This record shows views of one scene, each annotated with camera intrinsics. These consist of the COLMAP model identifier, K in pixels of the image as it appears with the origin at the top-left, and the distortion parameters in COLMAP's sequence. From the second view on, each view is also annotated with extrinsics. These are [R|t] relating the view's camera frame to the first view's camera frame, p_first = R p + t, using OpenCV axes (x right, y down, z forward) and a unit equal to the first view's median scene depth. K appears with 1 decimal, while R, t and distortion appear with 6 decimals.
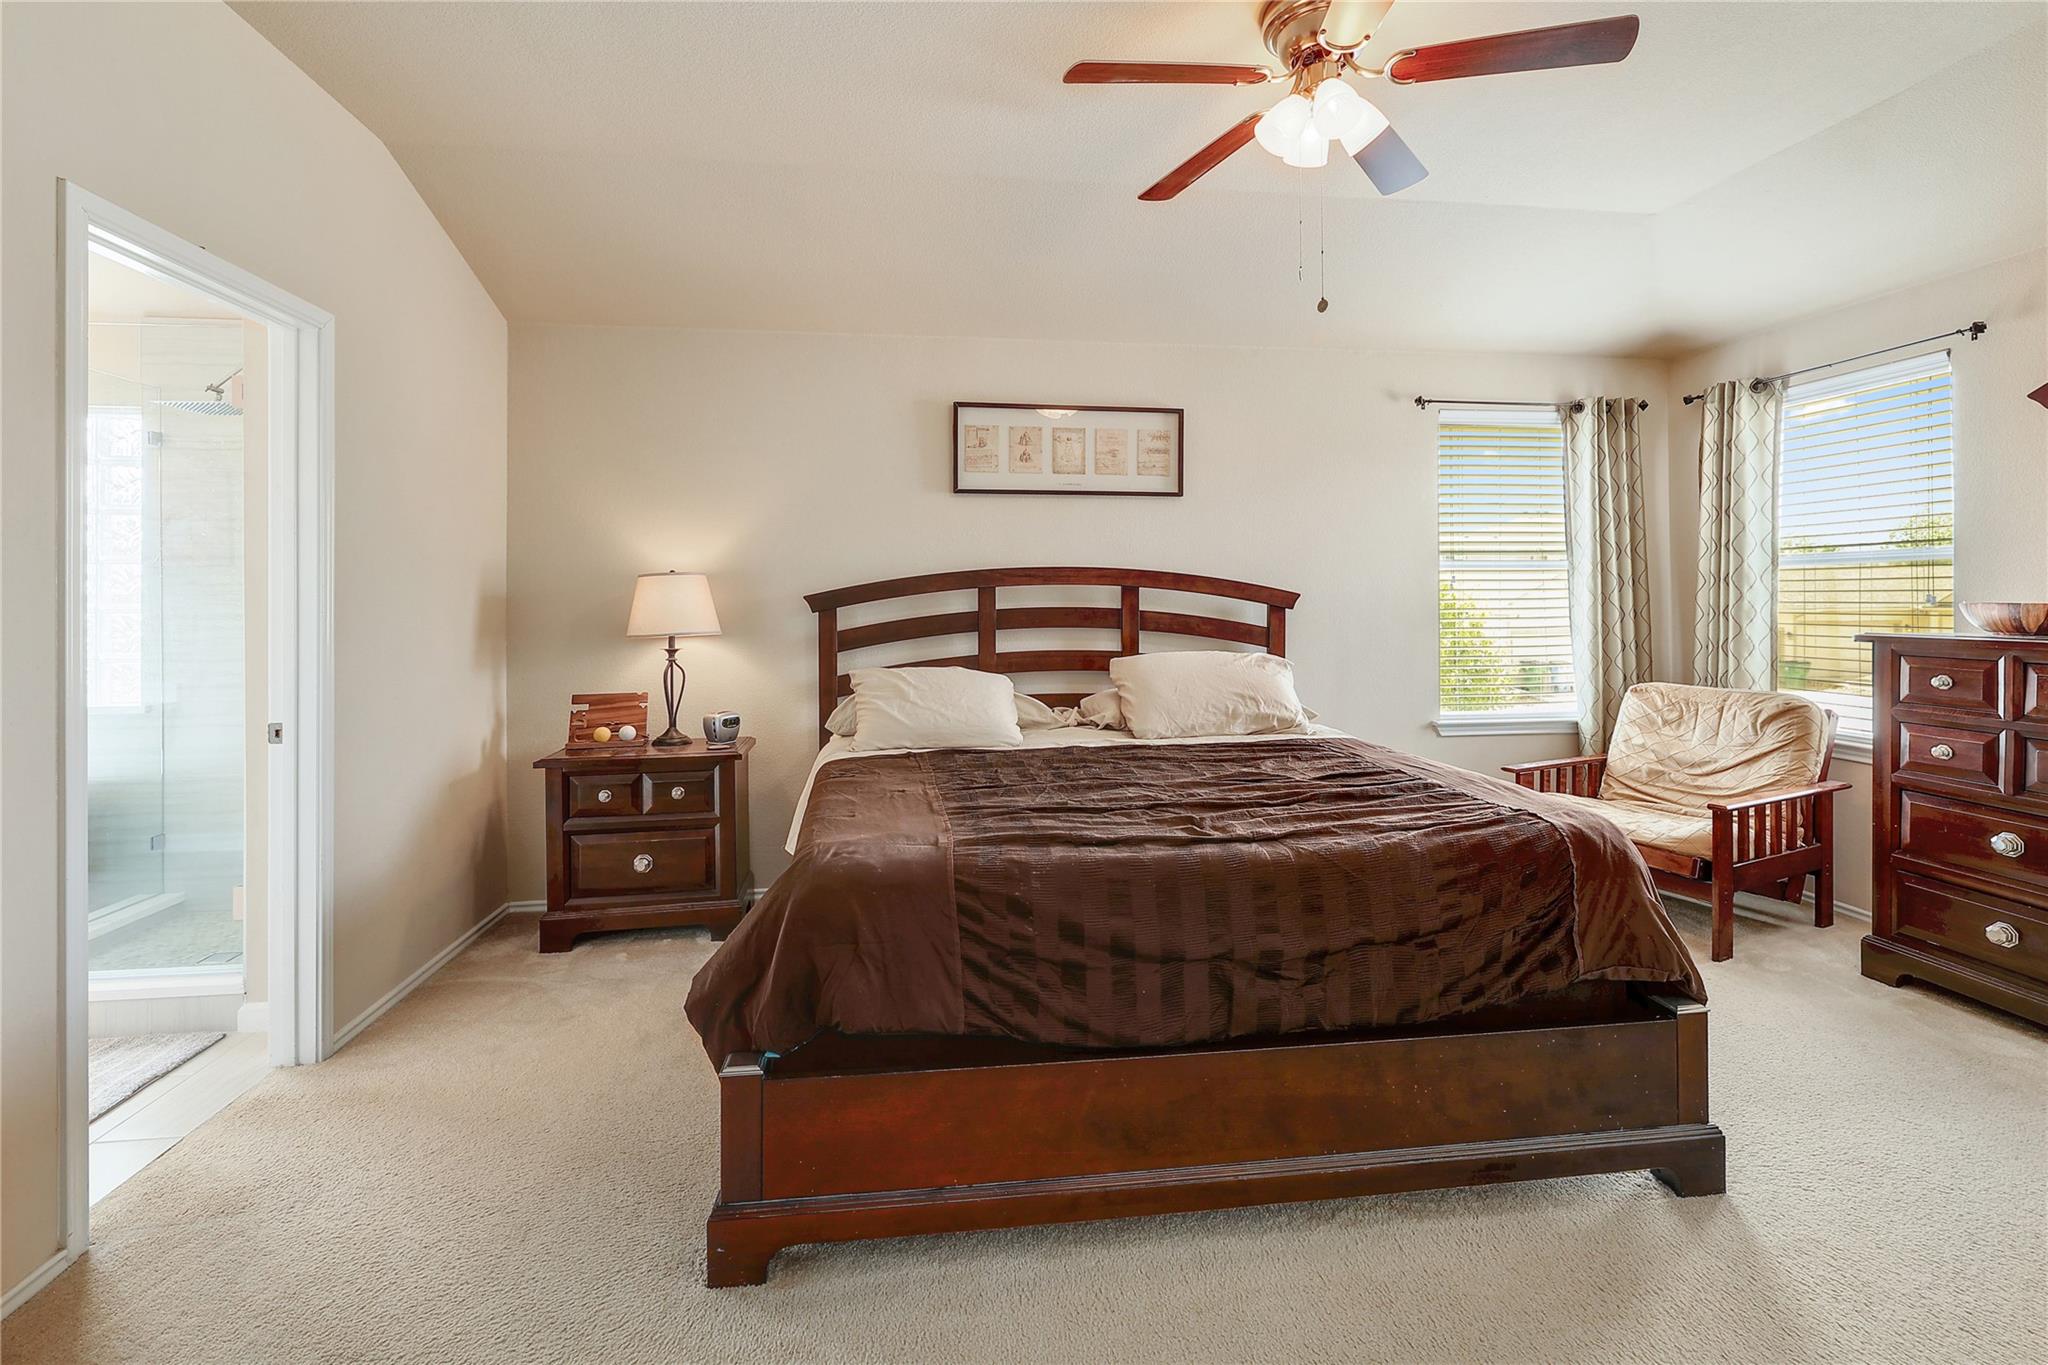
lens RADIAL K [[894.7, 0, 1018.2], [0, 894.7, 614.2], [0, 0, 1]] dist [-0.000817, 0.000076]
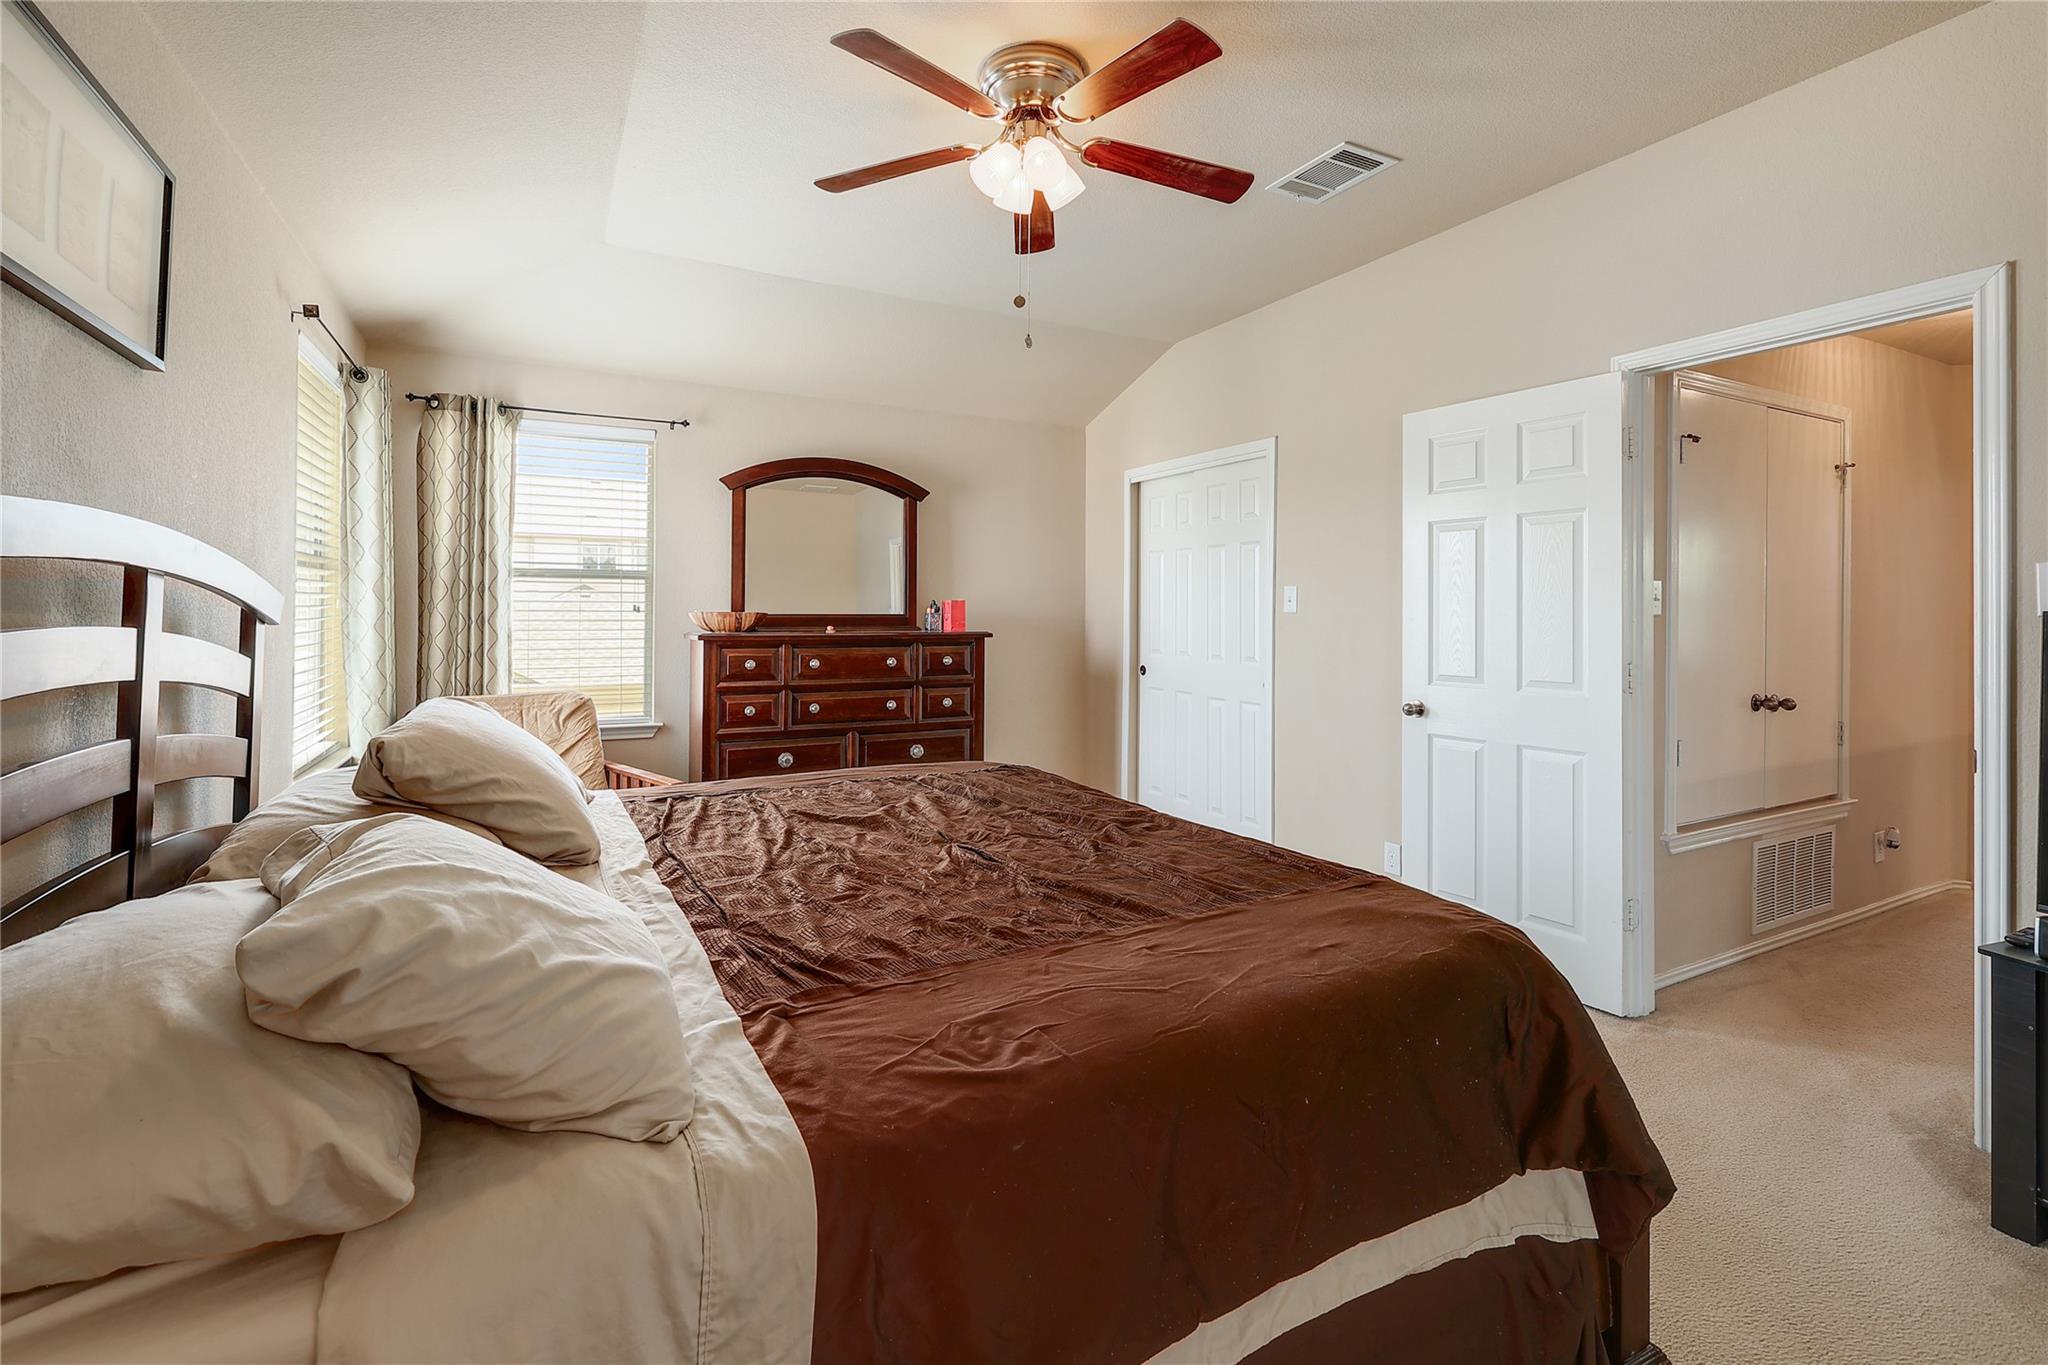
lens RADIAL K [[894.7, 0, 1018.2], [0, 894.7, 614.2], [0, 0, 1]] dist [-0.000817, 0.000076]
pose [[-0.350428, -0.015749, 0.936457, -0.399664], [0.005589, 0.999806, 0.018905, -0.027138], [-0.936573, 0.011858, -0.350271, 0.812282]]
